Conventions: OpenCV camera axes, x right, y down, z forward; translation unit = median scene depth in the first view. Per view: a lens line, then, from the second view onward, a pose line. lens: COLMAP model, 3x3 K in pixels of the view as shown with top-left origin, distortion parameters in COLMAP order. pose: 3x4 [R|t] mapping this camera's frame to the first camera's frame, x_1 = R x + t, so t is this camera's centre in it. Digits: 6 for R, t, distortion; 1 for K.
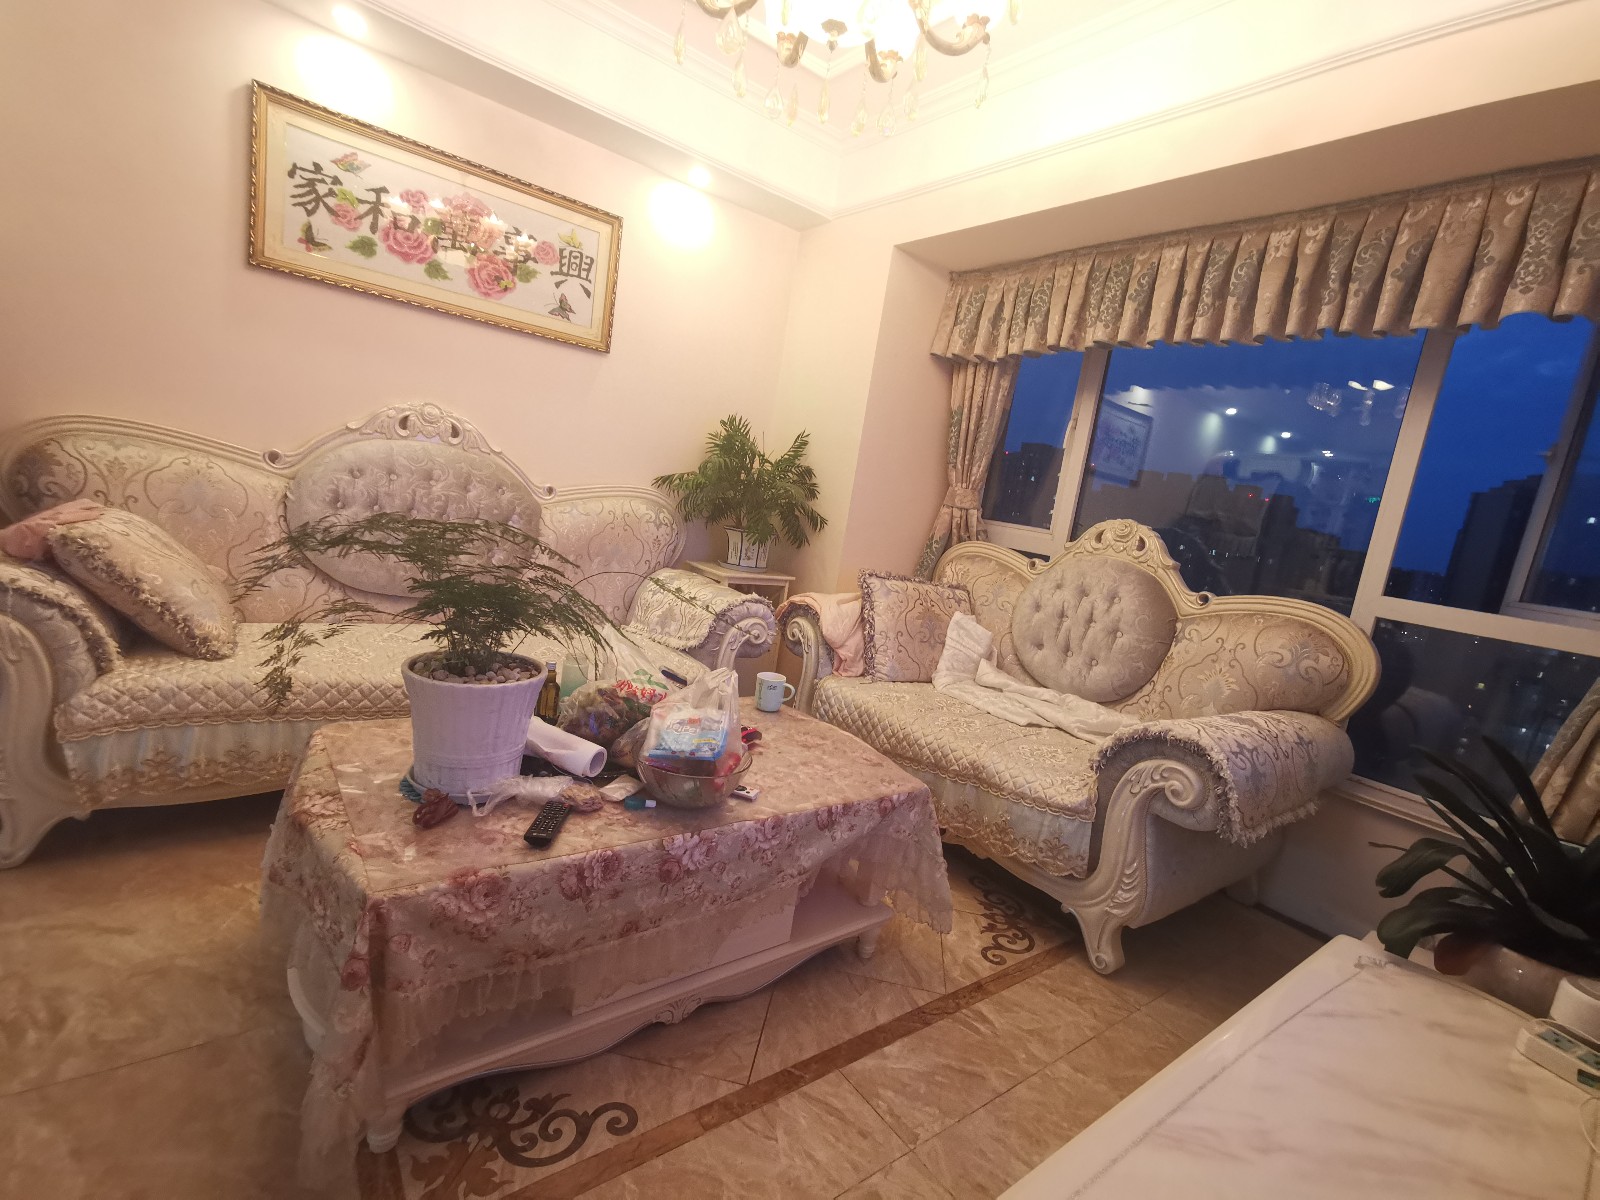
lens RADIAL K [[736.6, 0, 807.1], [0, 736.6, 605.2], [0, 0, 1]] dist [-0.015291, 0.016452]
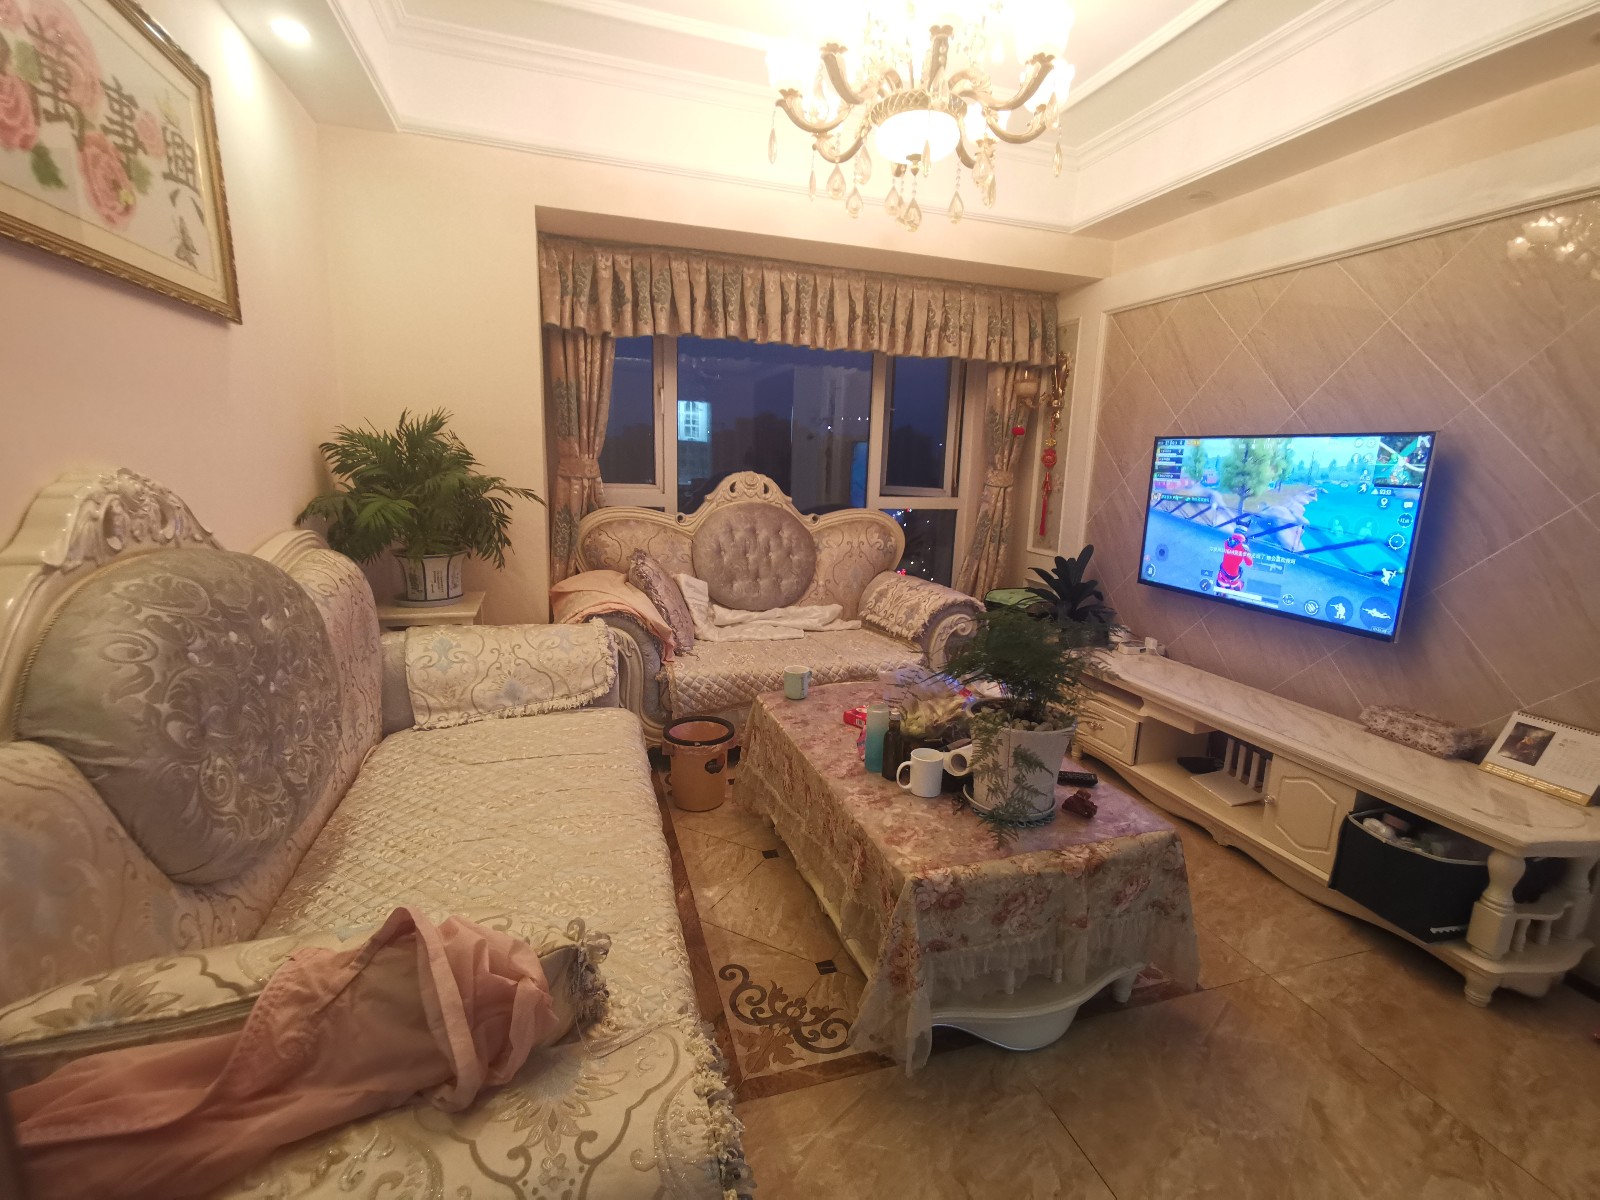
lens RADIAL K [[737.4, 0, 800.0], [0, 737.4, 600.0], [0, 0, 1]] dist [0.027197, -0.007734]
pose [[0.344804, -0.318234, 0.883084, -0.890823], [0.161901, 0.946841, 0.277994, -0.283738], [-0.924607, 0.047118, 0.377997, 0.461625]]
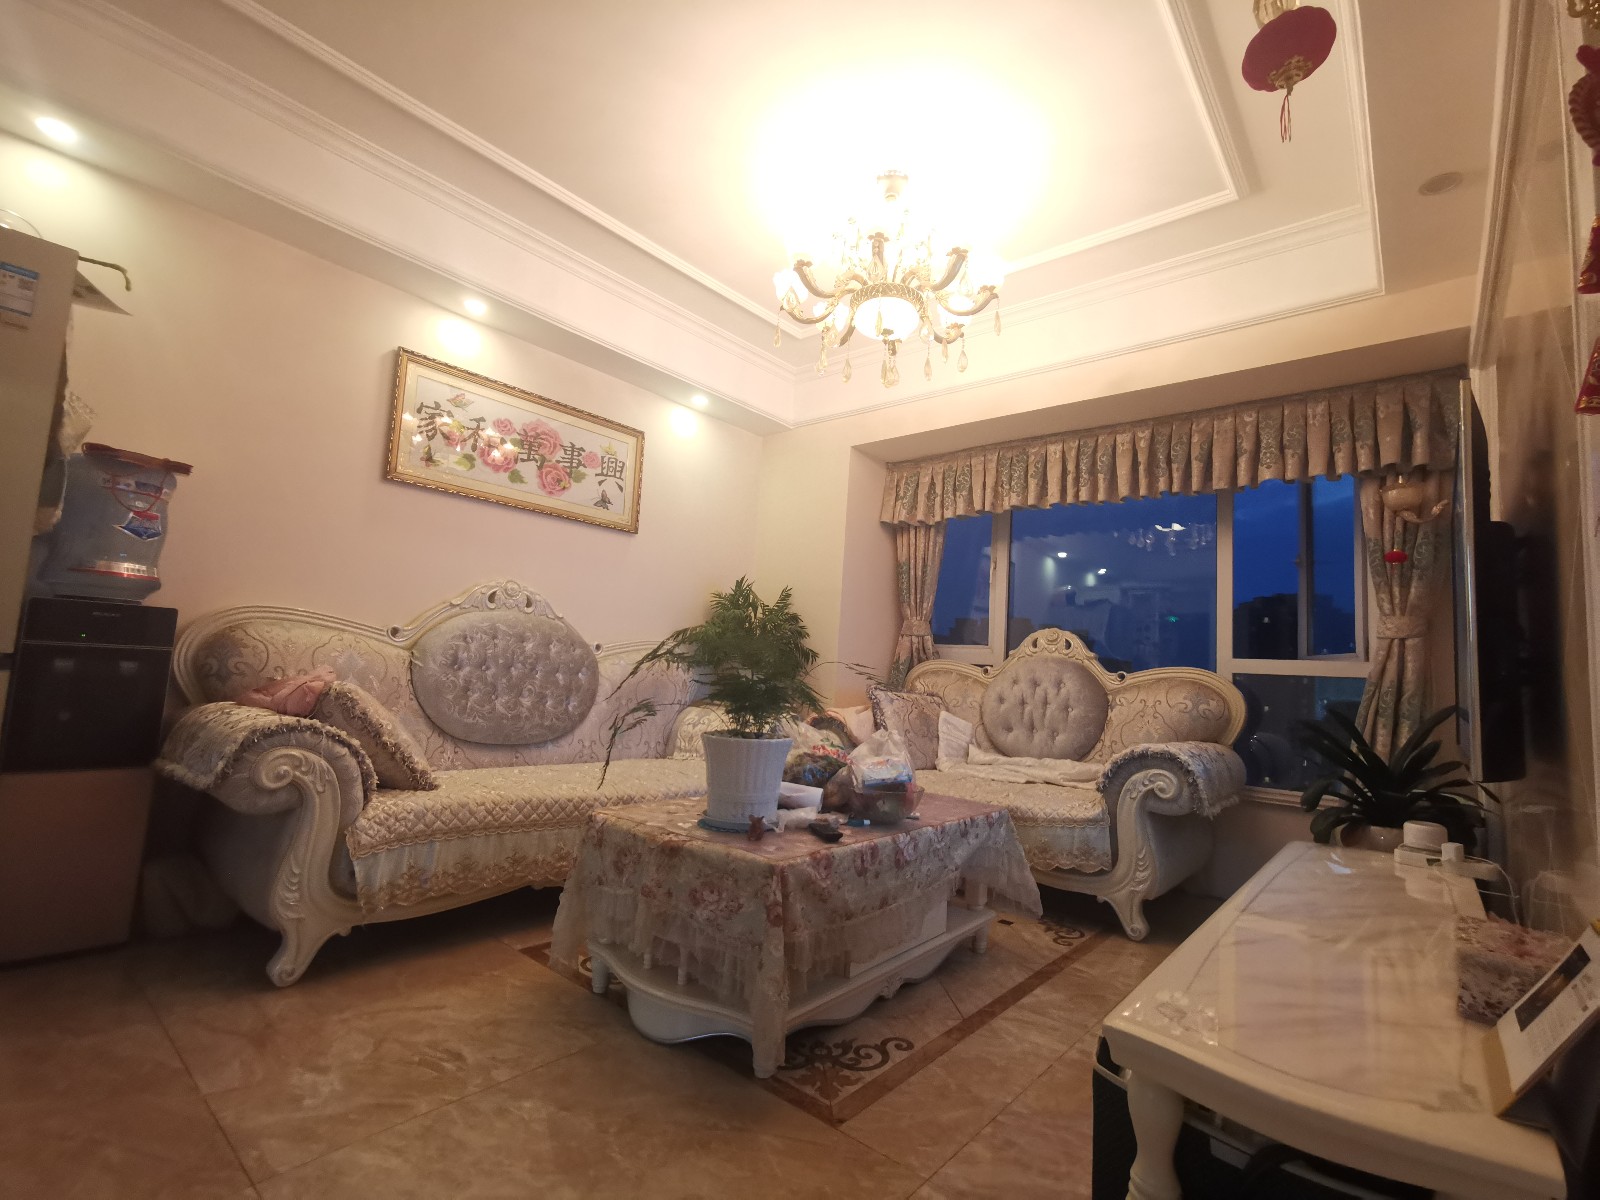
lens RADIAL K [[736.6, 0, 807.1], [0, 736.6, 605.2], [0, 0, 1]] dist [-0.015291, 0.016452]
pose [[0.972871, -0.075239, 0.218772, -0.338620], [0.122476, 0.969755, -0.211129, 0.082876], [-0.196270, 0.232196, 0.952661, -0.245907]]
